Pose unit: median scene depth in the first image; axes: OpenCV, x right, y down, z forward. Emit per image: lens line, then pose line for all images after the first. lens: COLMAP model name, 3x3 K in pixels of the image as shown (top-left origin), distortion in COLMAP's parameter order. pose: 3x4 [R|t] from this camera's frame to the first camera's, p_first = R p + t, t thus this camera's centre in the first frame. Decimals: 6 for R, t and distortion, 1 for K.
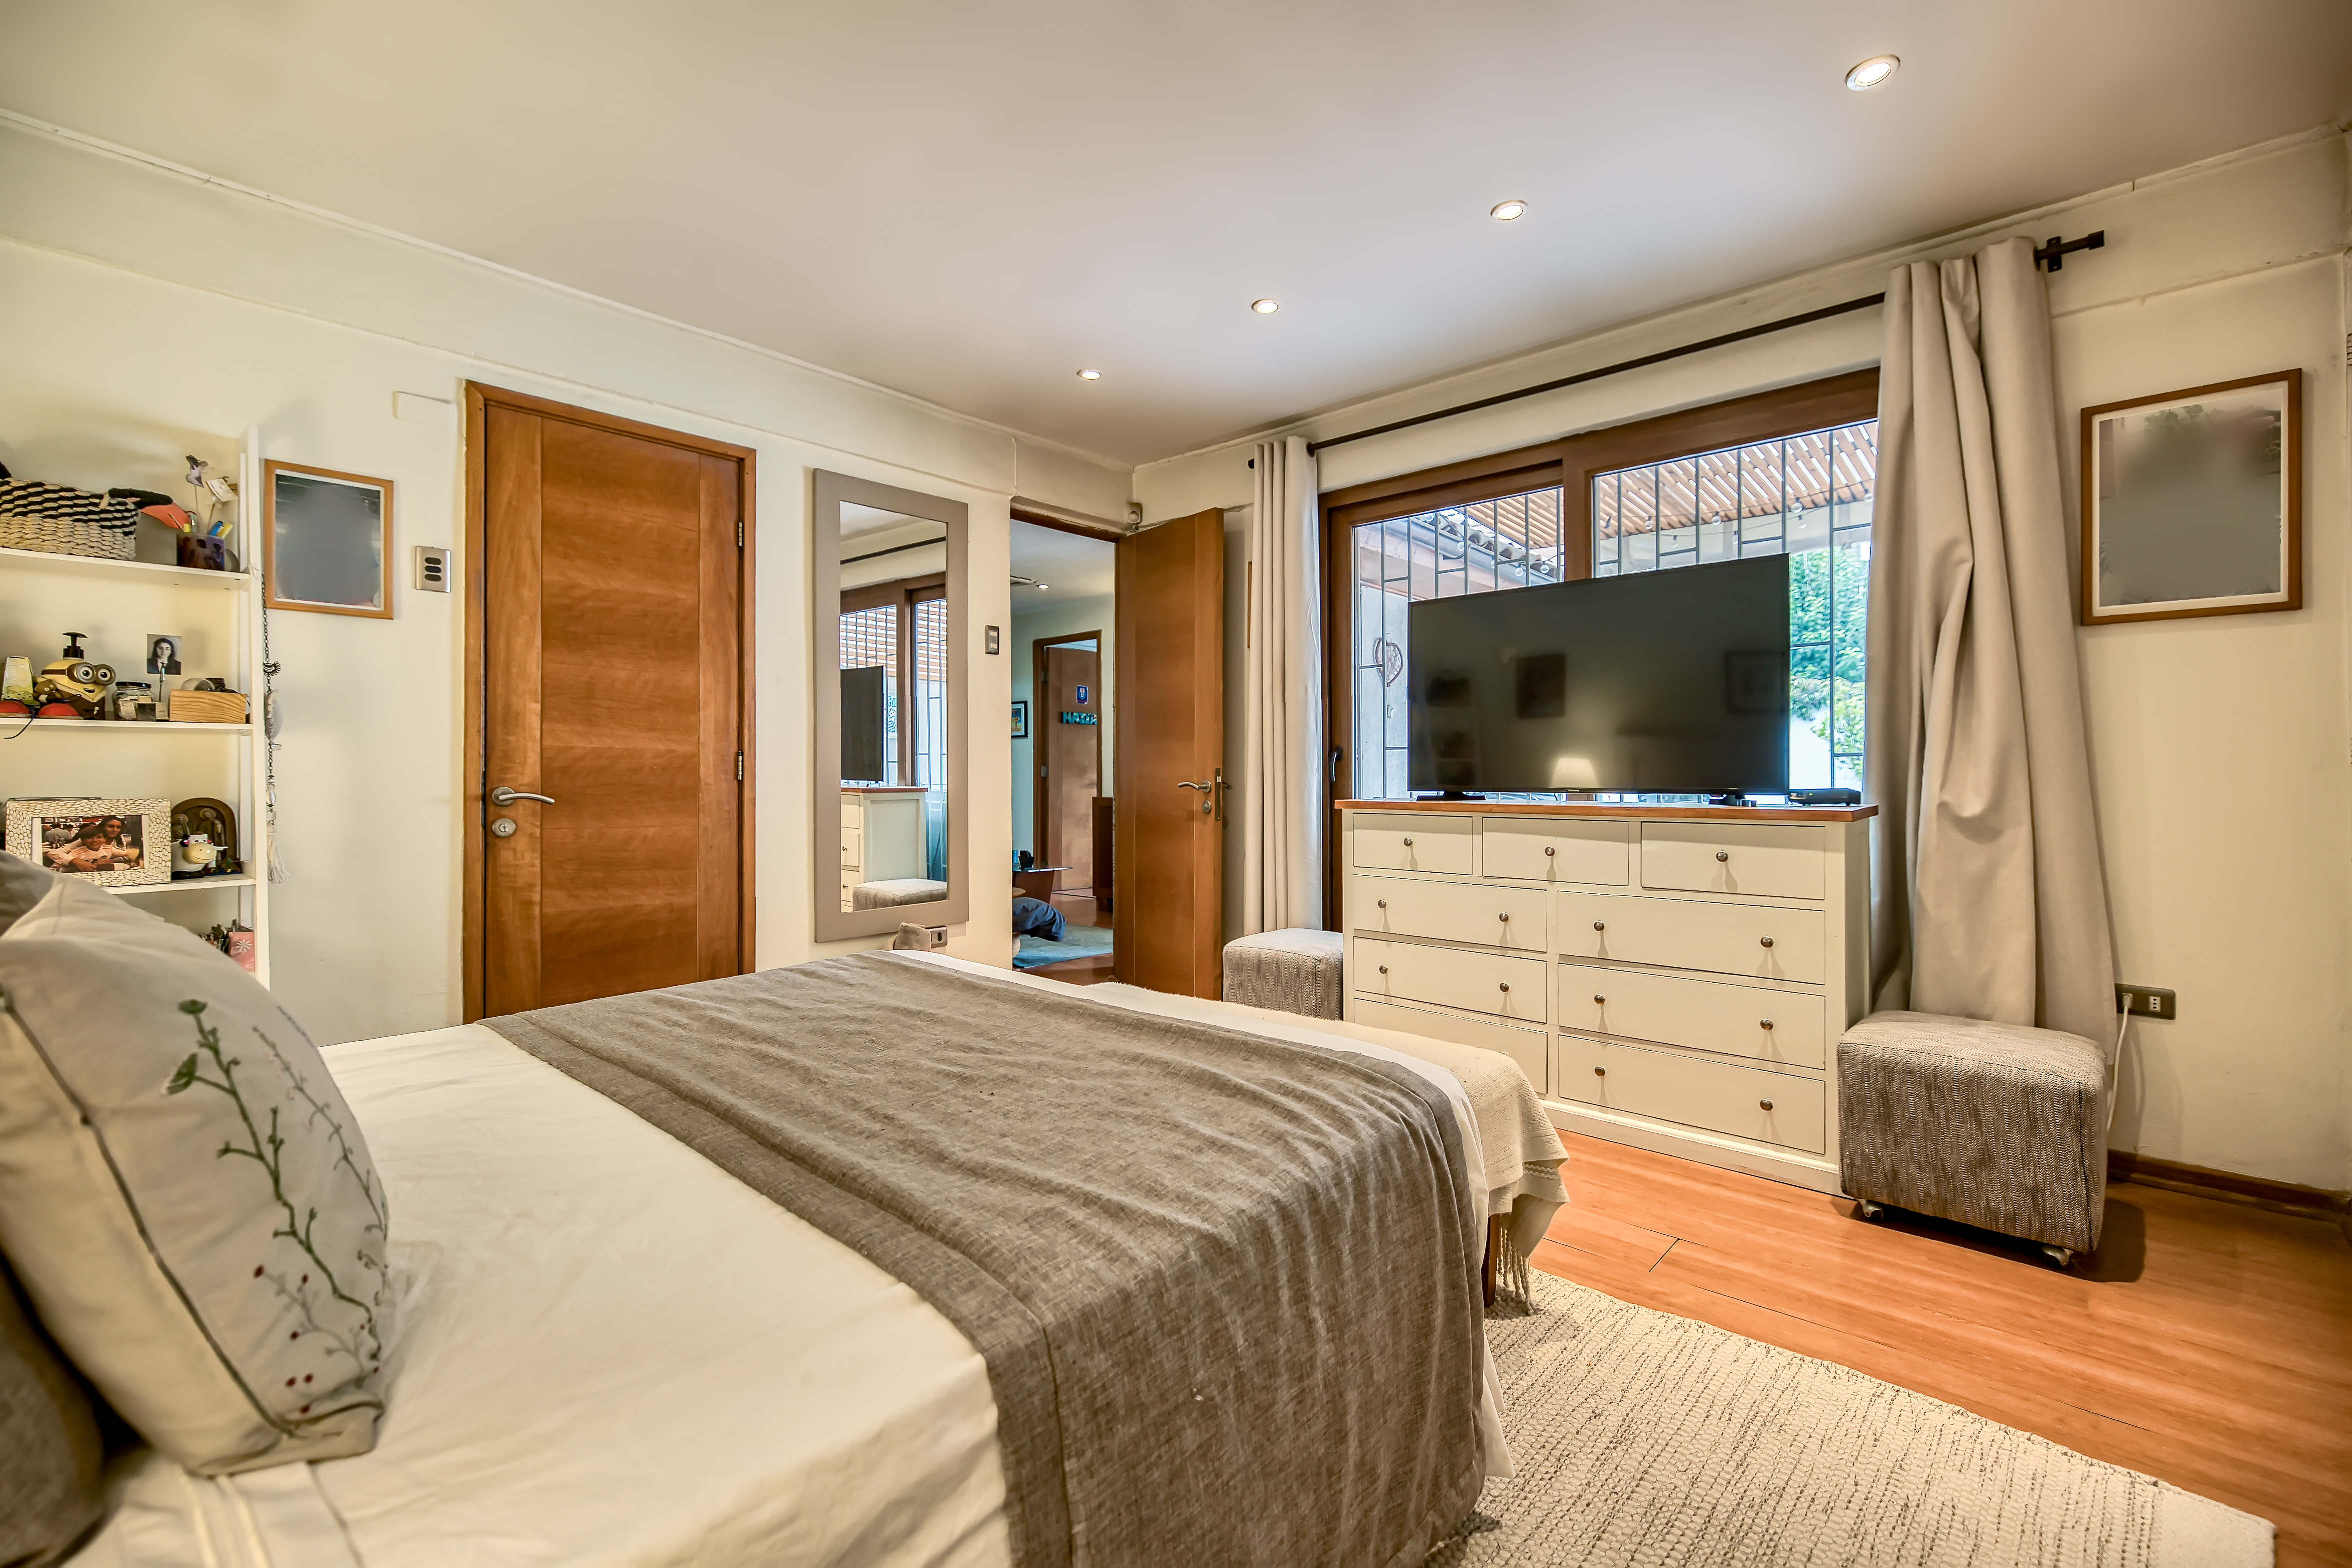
lens RADIAL K [[998.2, 0, 1168.3], [0, 998.2, 770.6], [0, 0, 1]] dist [0.000715, 0.000022]
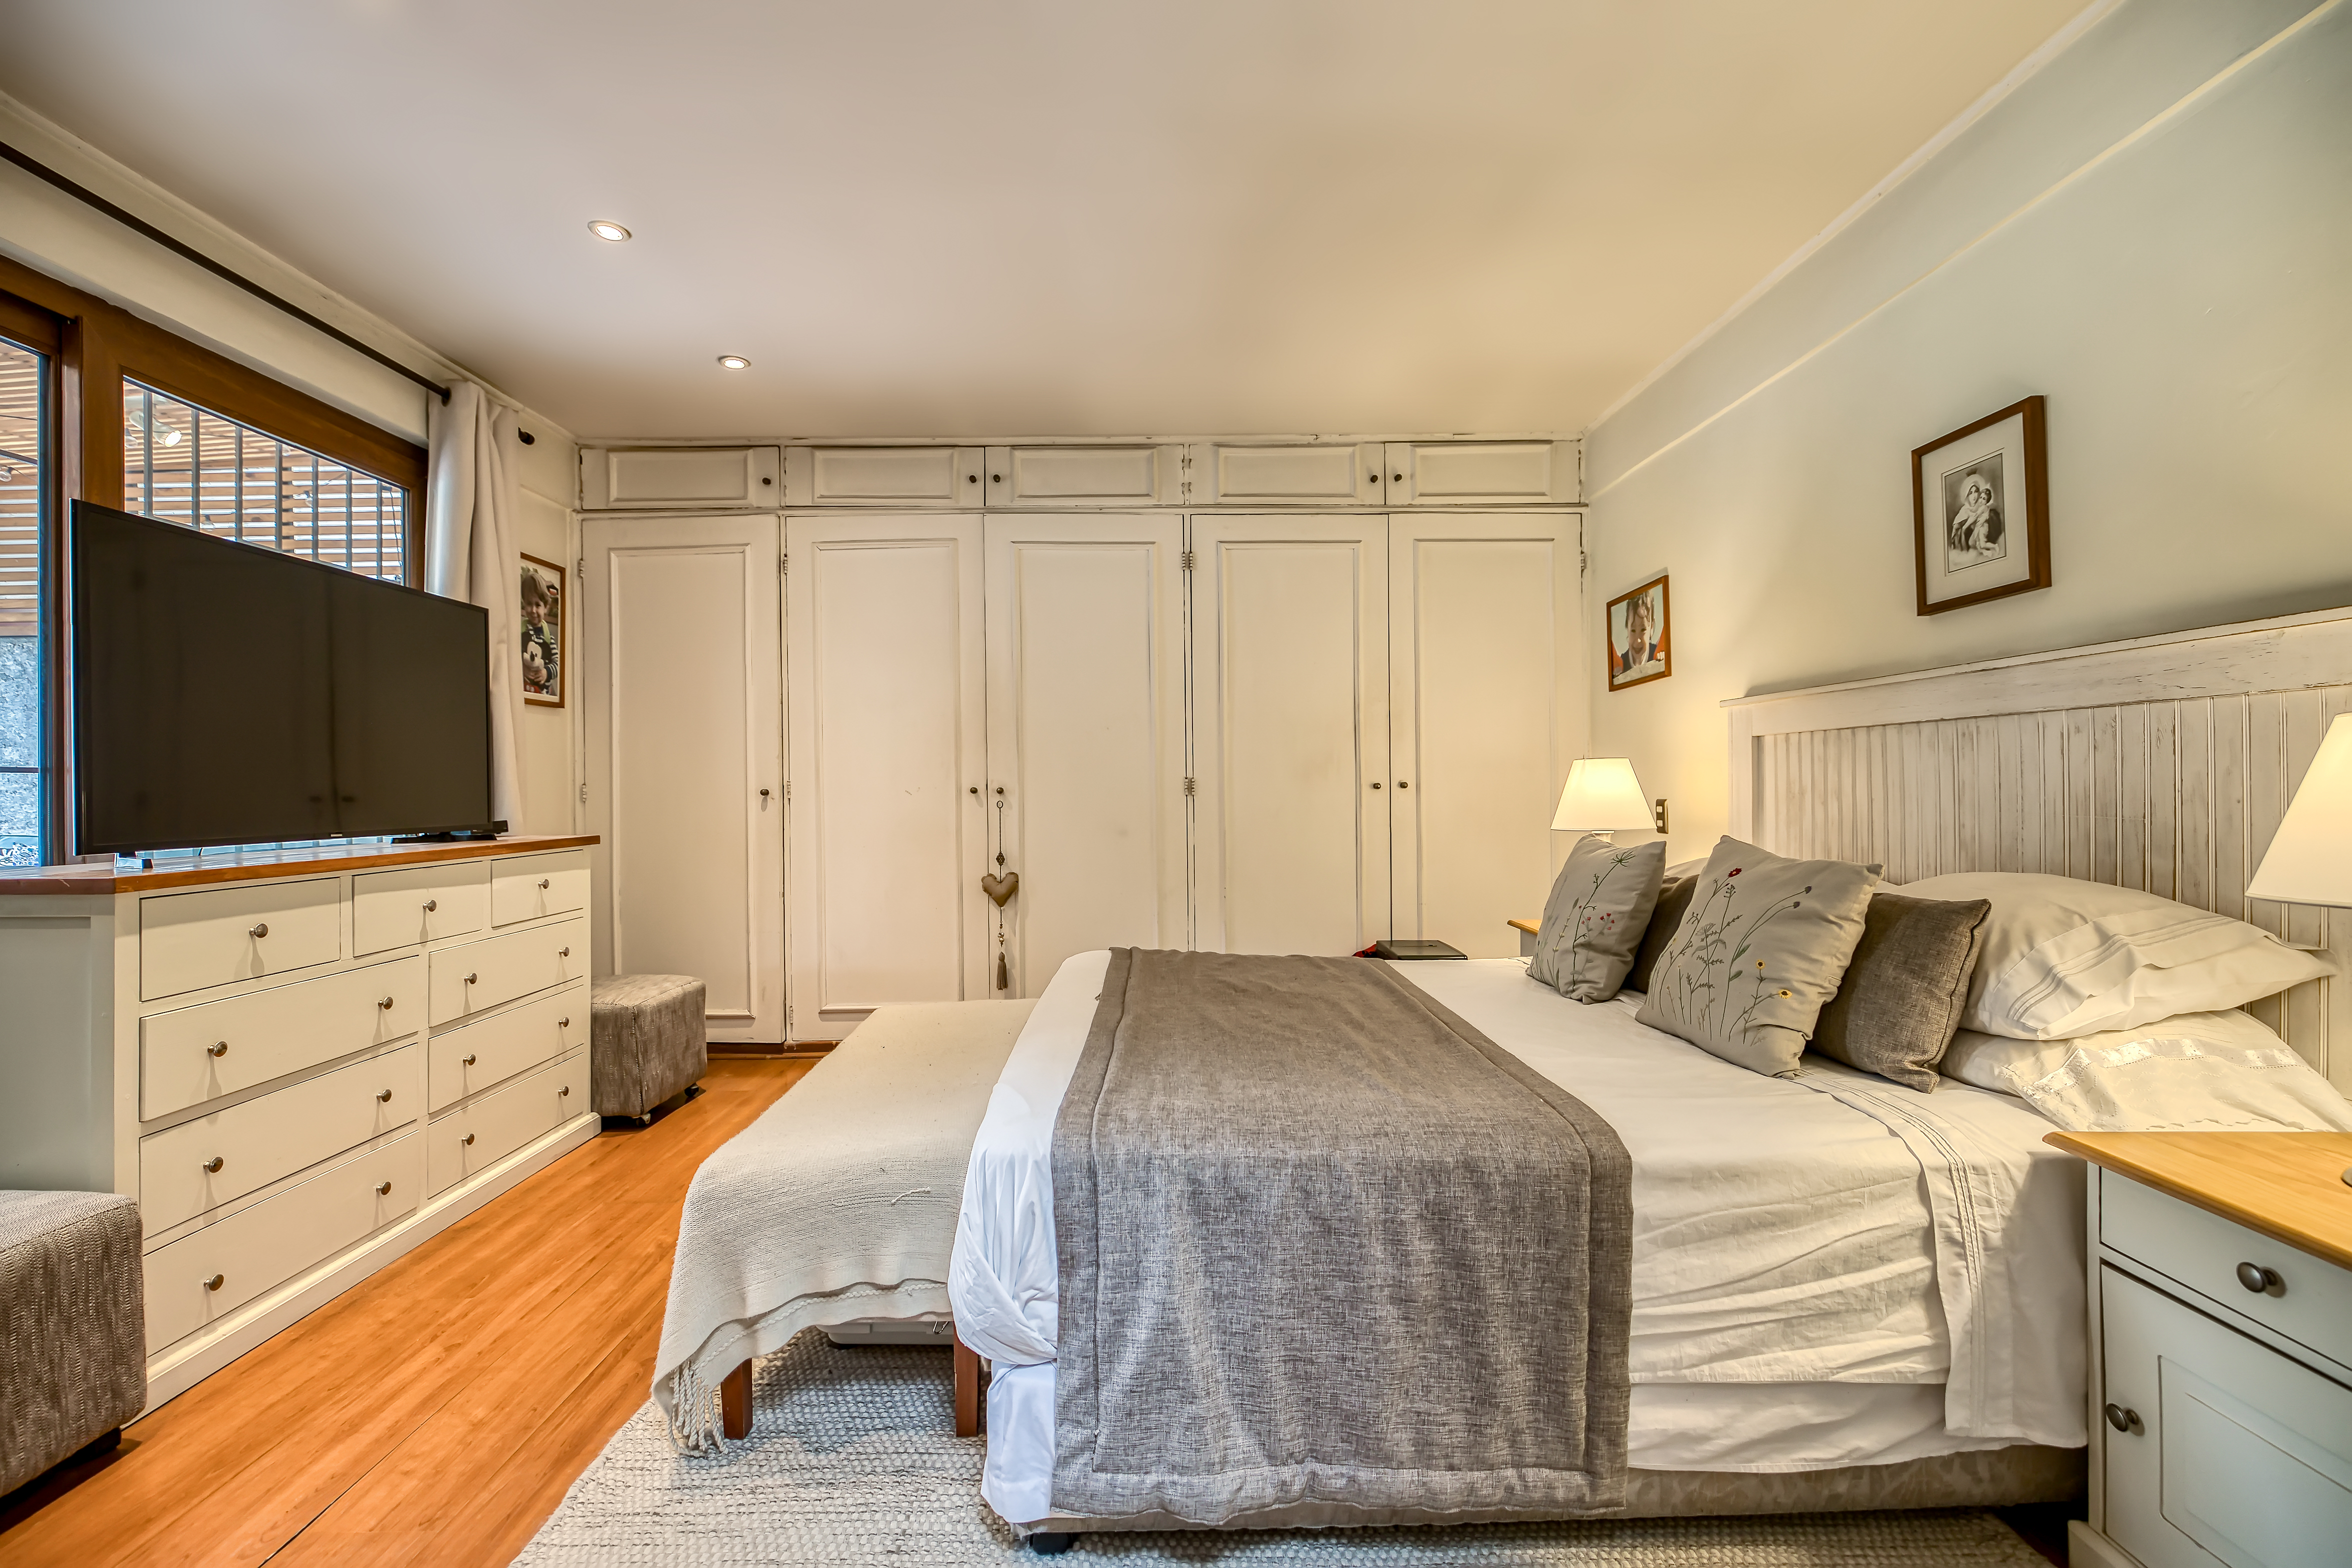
lens RADIAL K [[998.2, 0, 1168.3], [0, 998.2, 770.6], [0, 0, 1]] dist [0.000715, 0.000022]
pose [[-0.687026, 0.019328, 0.726376, -0.641911], [0.009522, 0.999800, -0.017597, -0.011062], [-0.726571, -0.005173, -0.687072, 1.116103]]
